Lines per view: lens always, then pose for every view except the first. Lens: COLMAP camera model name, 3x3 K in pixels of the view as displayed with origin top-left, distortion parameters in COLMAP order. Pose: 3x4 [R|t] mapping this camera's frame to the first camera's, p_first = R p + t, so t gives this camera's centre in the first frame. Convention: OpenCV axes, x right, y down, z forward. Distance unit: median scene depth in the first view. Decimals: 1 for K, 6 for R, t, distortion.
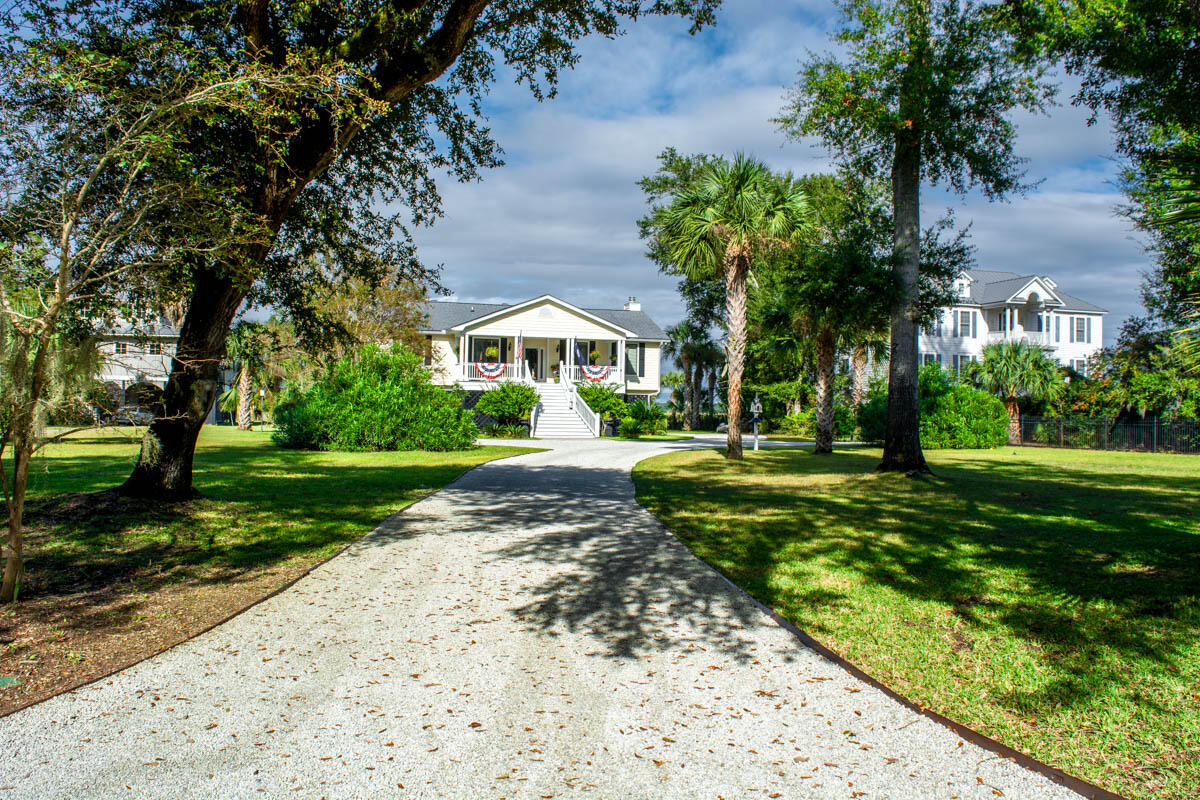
lens RADIAL K [[954.9, 0, 600.0], [0, 954.9, 400.0], [0, 0, 1]] dist [-0.089056, 0.003282]
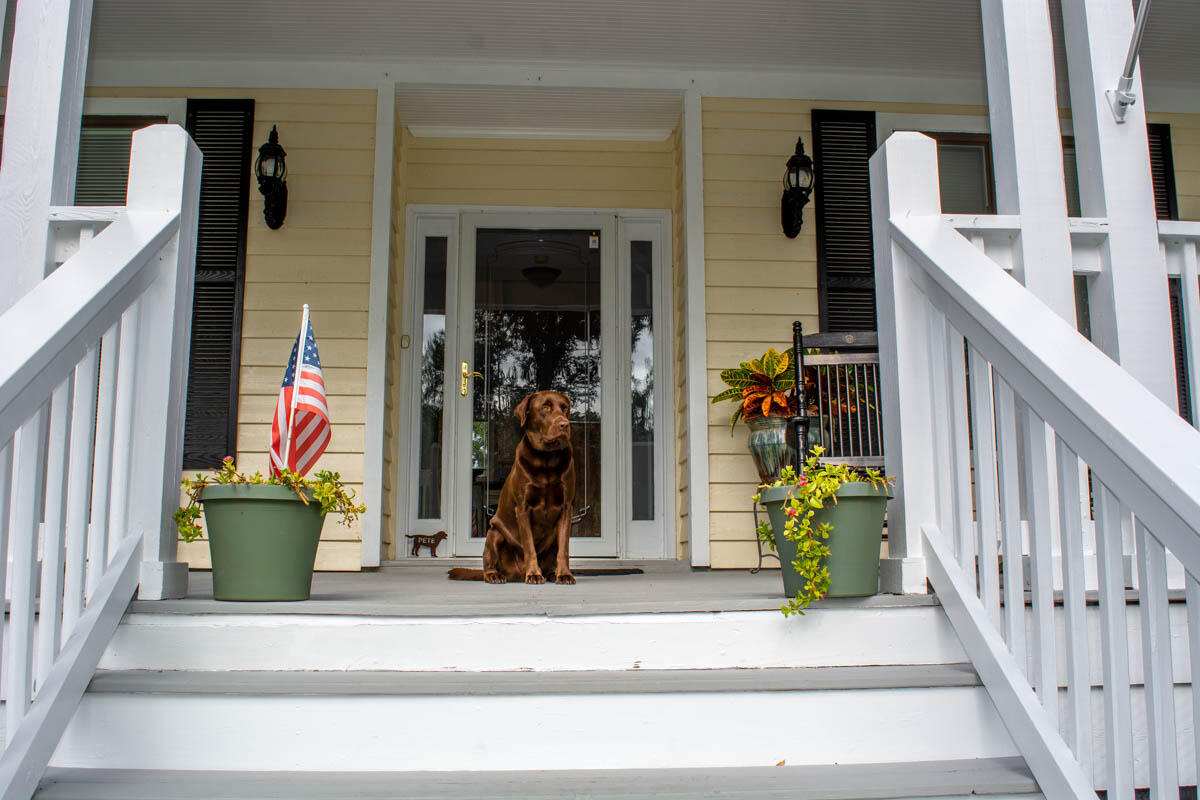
lens RADIAL K [[1070.2, 0, 600.0], [0, 1070.2, 400.0], [0, 0, 1]] dist [-0.000021, 0.000364]
pose [[0.979539, -0.050358, -0.194854, -0.045711], [0.022924, 0.989806, -0.140566, -0.019957], [0.199946, 0.133223, 0.970708, 0.939393]]
